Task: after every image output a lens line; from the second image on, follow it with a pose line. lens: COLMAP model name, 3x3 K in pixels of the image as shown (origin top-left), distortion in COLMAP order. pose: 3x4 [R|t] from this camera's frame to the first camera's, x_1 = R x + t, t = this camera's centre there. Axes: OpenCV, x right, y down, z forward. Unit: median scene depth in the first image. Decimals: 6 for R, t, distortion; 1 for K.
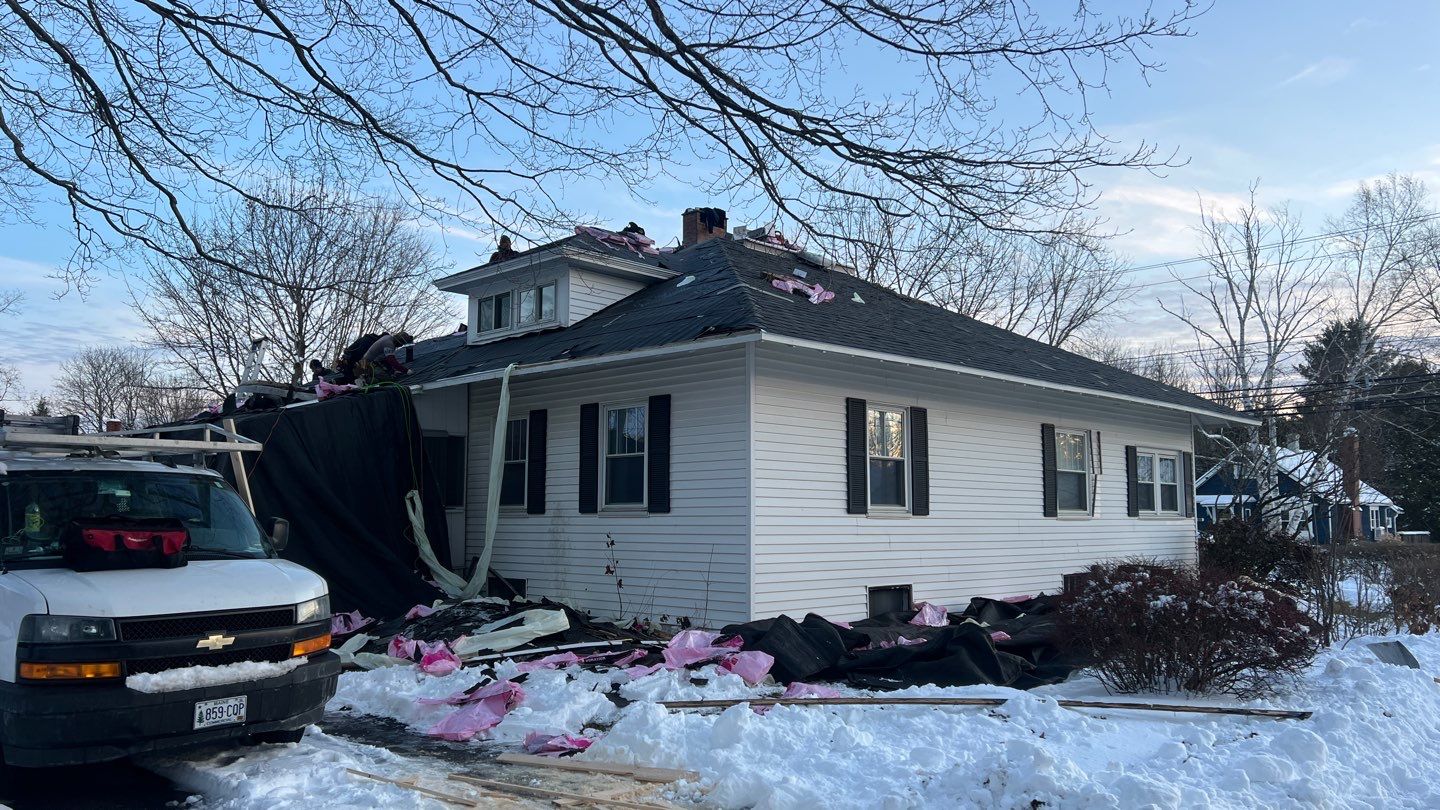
lens RADIAL K [[1119.6, 0, 720.0], [0, 1119.6, 405.0], [0, 0, 1]] dist [0.083182, -0.000317]
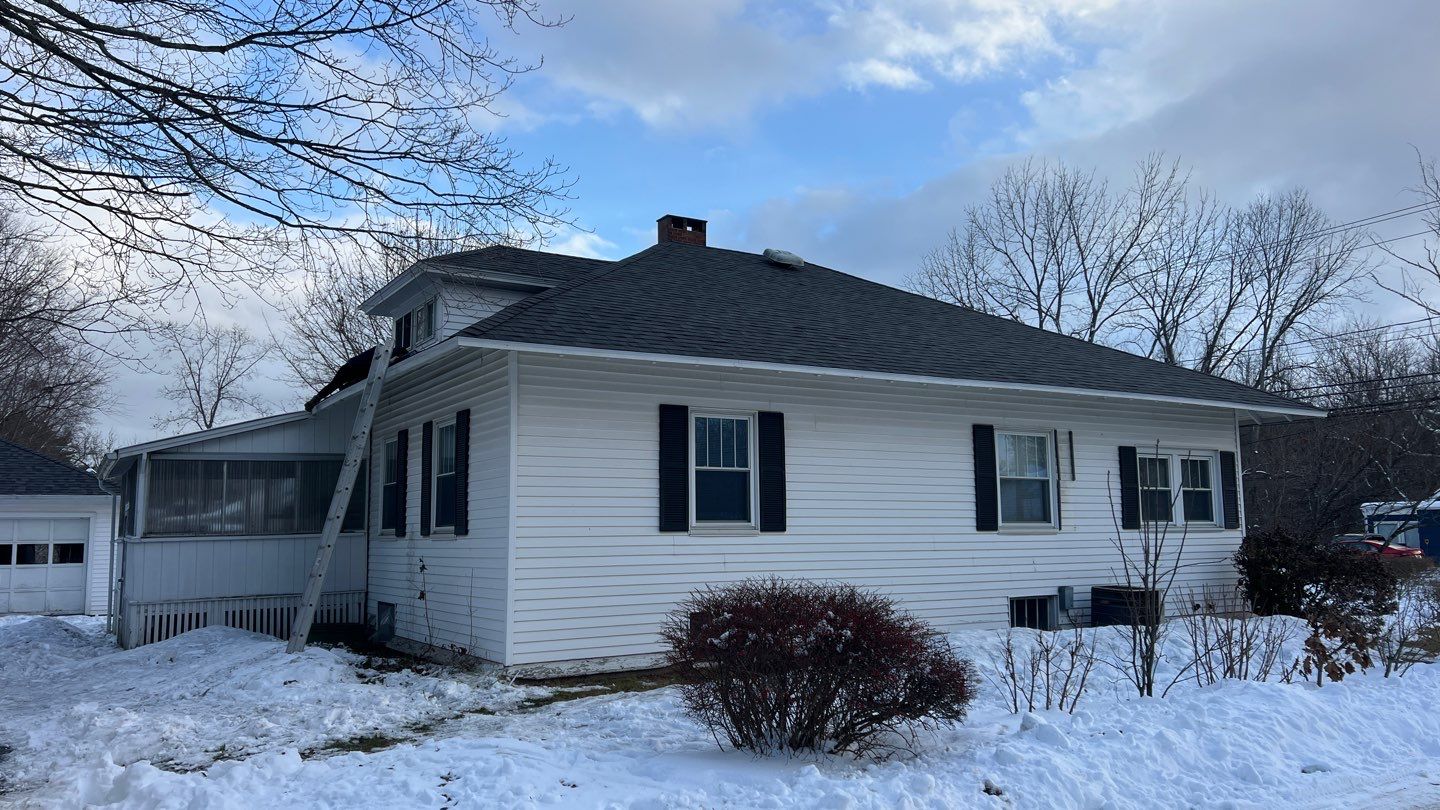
lens RADIAL K [[1119.6, 0, 720.0], [0, 1119.6, 405.0], [0, 0, 1]] dist [0.083182, -0.000317]
pose [[0.968521, -0.041389, -0.245468, 0.311633], [0.037545, 0.999088, -0.020319, 0.011883], [0.246085, 0.010464, 0.969192, 0.104833]]
